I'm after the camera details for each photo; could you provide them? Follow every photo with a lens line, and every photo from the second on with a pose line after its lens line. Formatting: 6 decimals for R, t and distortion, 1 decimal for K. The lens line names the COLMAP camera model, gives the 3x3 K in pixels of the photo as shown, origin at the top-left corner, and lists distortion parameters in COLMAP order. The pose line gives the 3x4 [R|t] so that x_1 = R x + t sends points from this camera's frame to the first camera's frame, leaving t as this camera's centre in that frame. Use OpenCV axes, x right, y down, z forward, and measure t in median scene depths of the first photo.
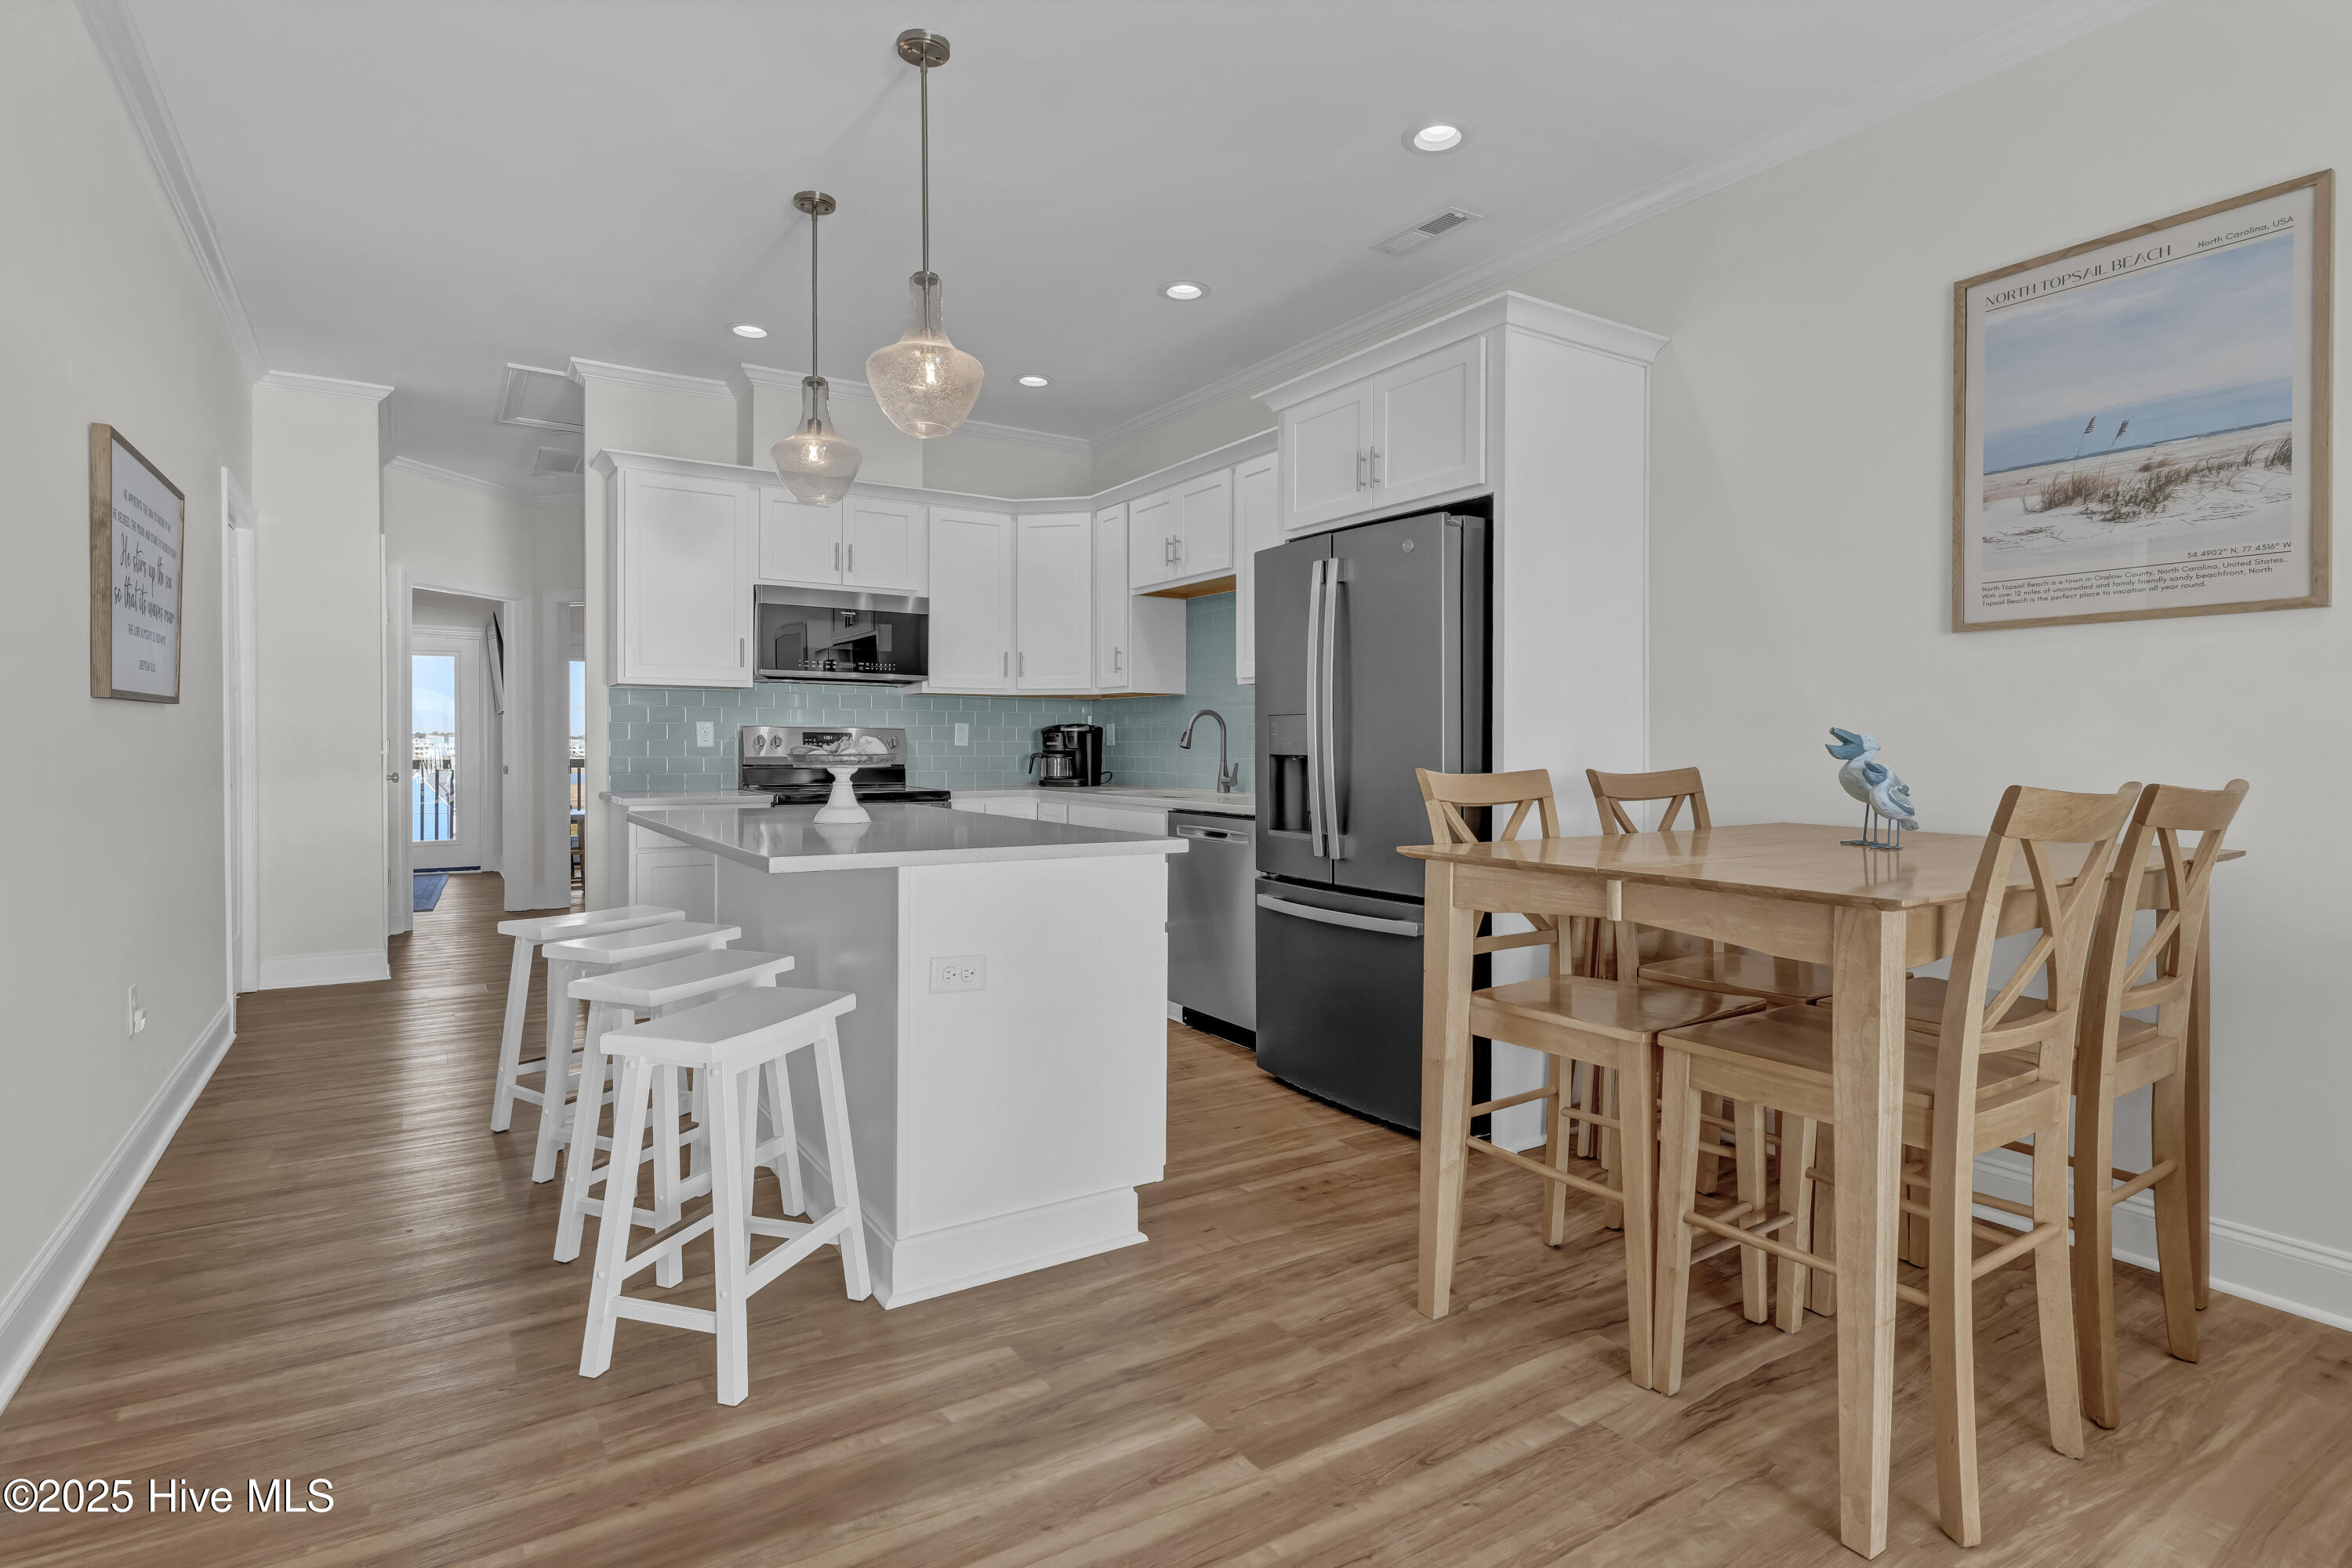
lens RADIAL K [[1147.5, 0, 1177.1], [0, 1147.5, 766.3], [0, 0, 1]] dist [-0.000157, 0.001220]
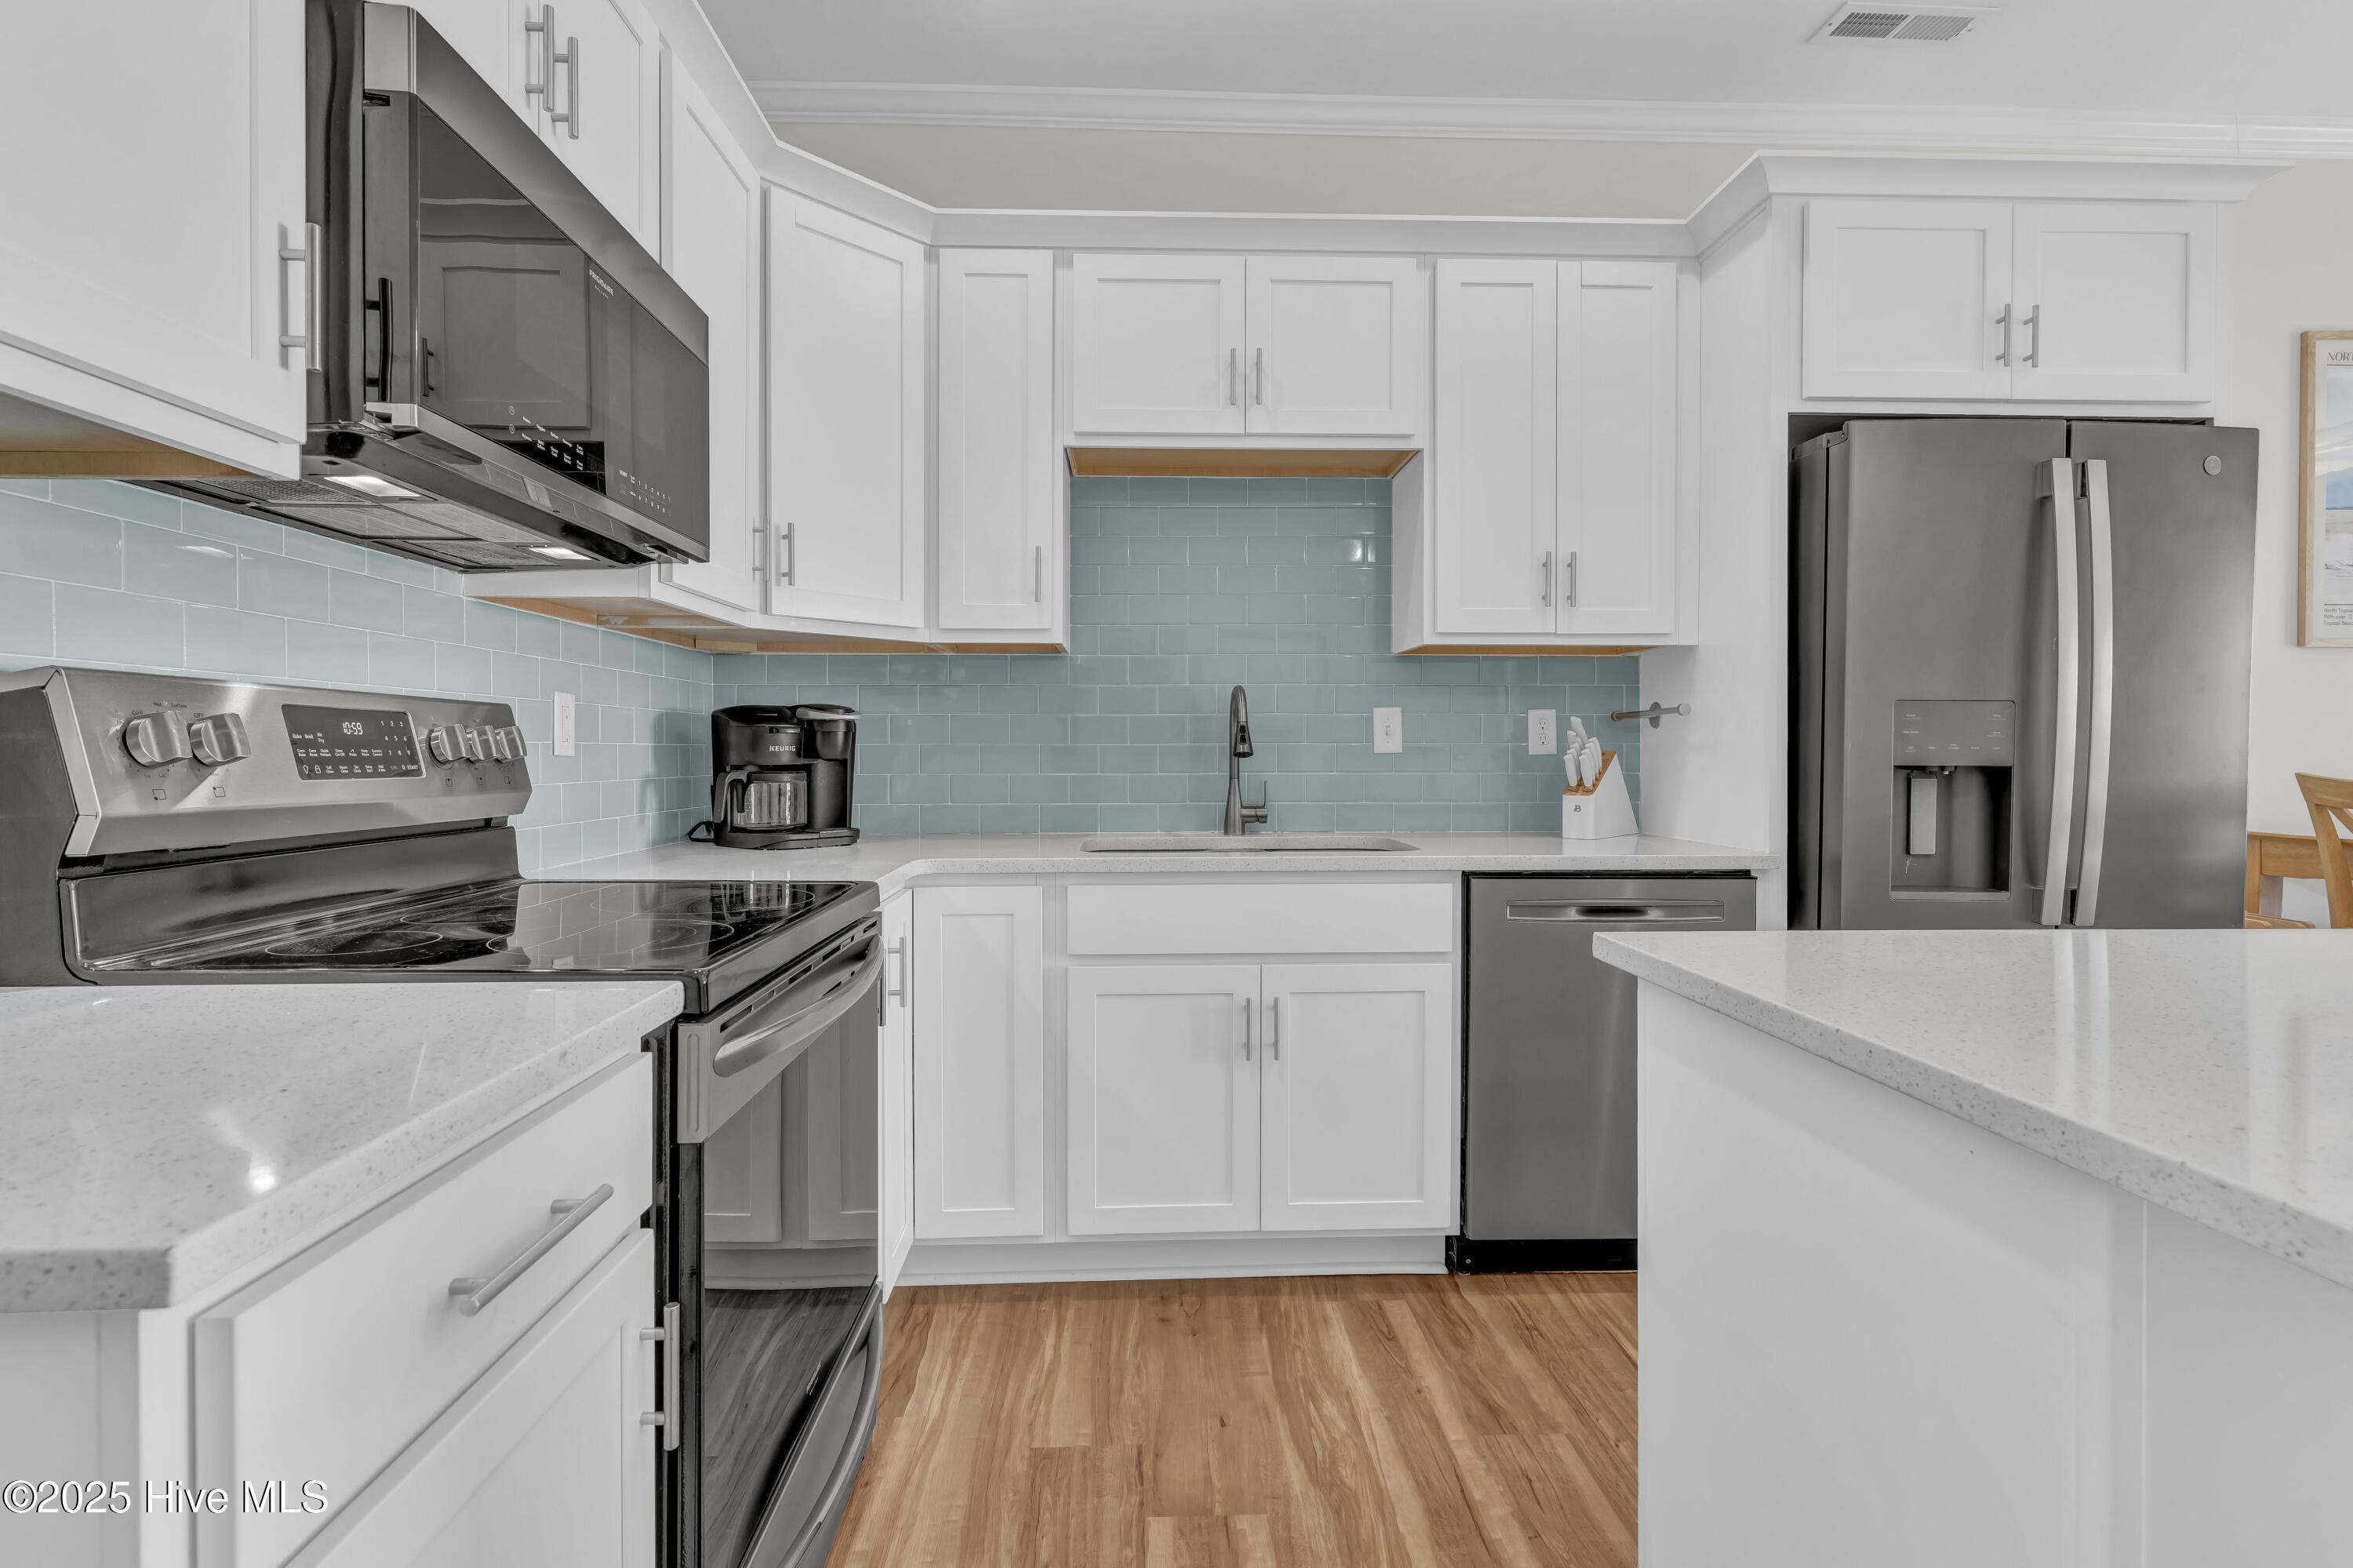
lens RADIAL K [[1148.1, 0, 1176.5], [0, 1148.1, 766.8], [0, 0, 1]] dist [-0.000157, 0.001220]
pose [[0.512391, -0.017375, 0.858577, -0.454633], [0.018328, 0.999789, 0.009295, -0.015934], [-0.858557, 0.010974, 0.512601, 0.737645]]
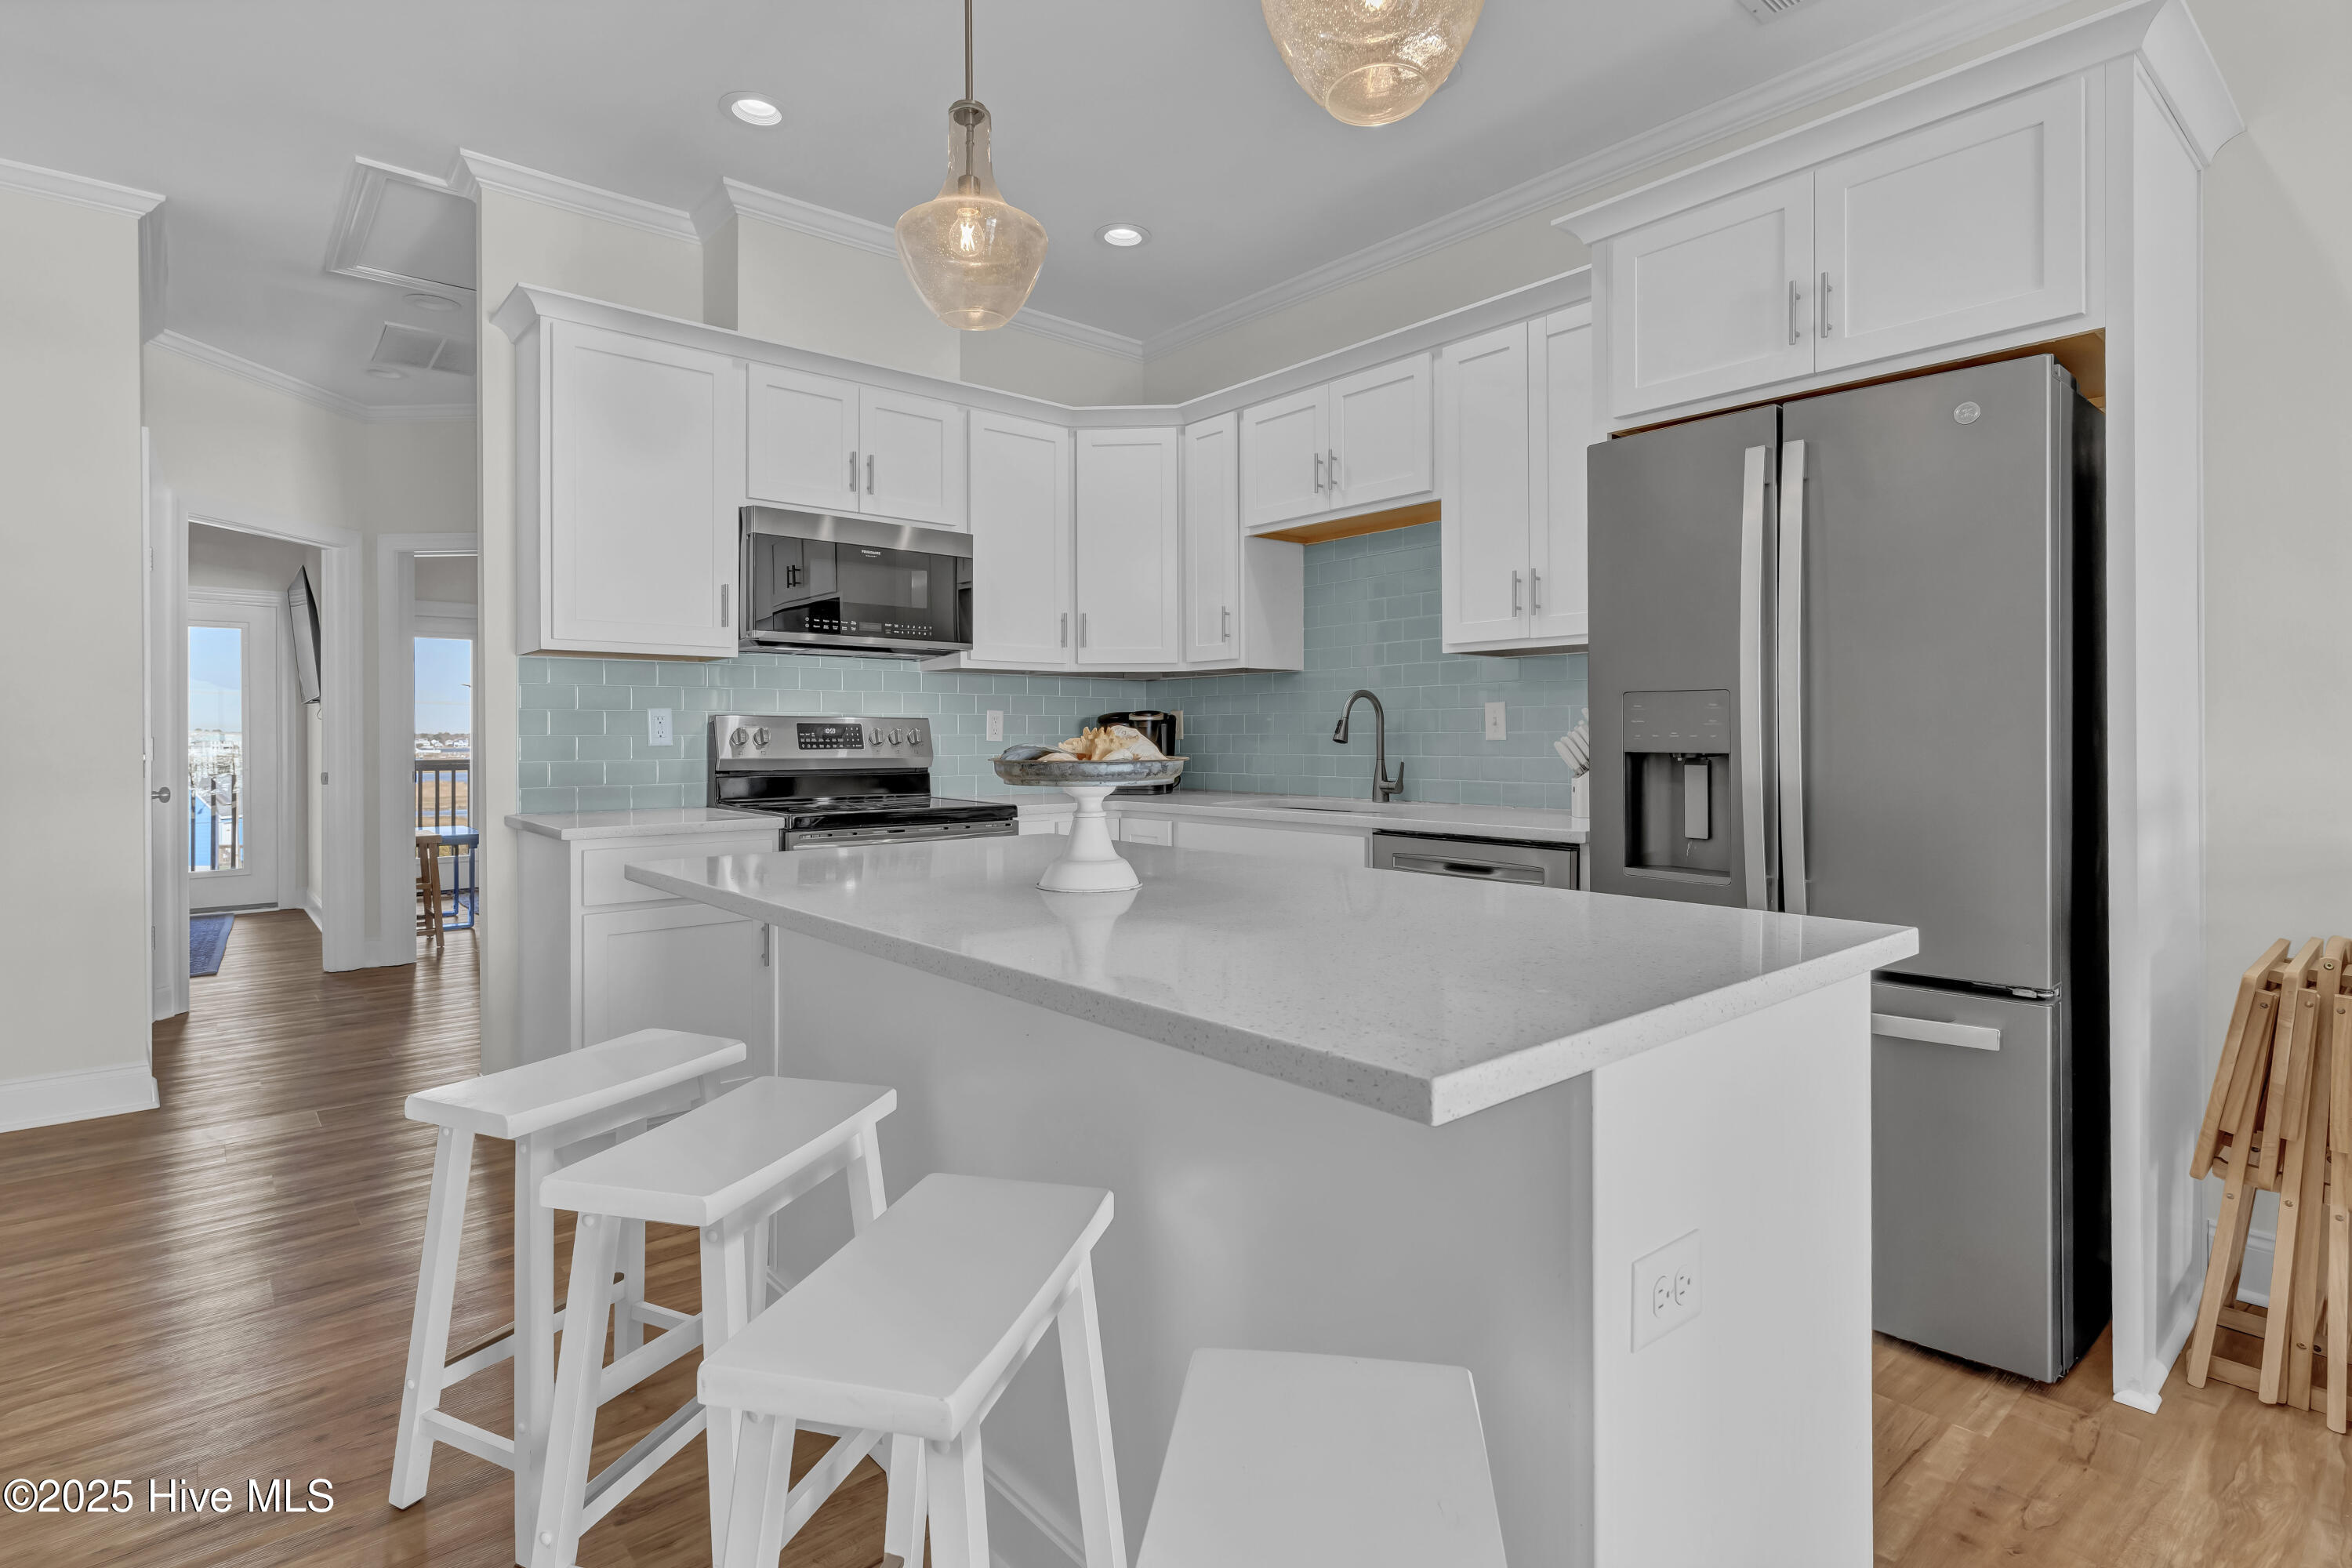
lens RADIAL K [[1147.5, 0, 1124.9], [0, 1147.5, 743.6], [0, 0, 1]] dist [-0.000157, 0.001220]
pose [[0.994206, -0.007429, 0.107231, -0.200948], [0.008797, 0.999886, -0.012297, -0.007082], [-0.107128, 0.013169, 0.994158, 0.281101]]
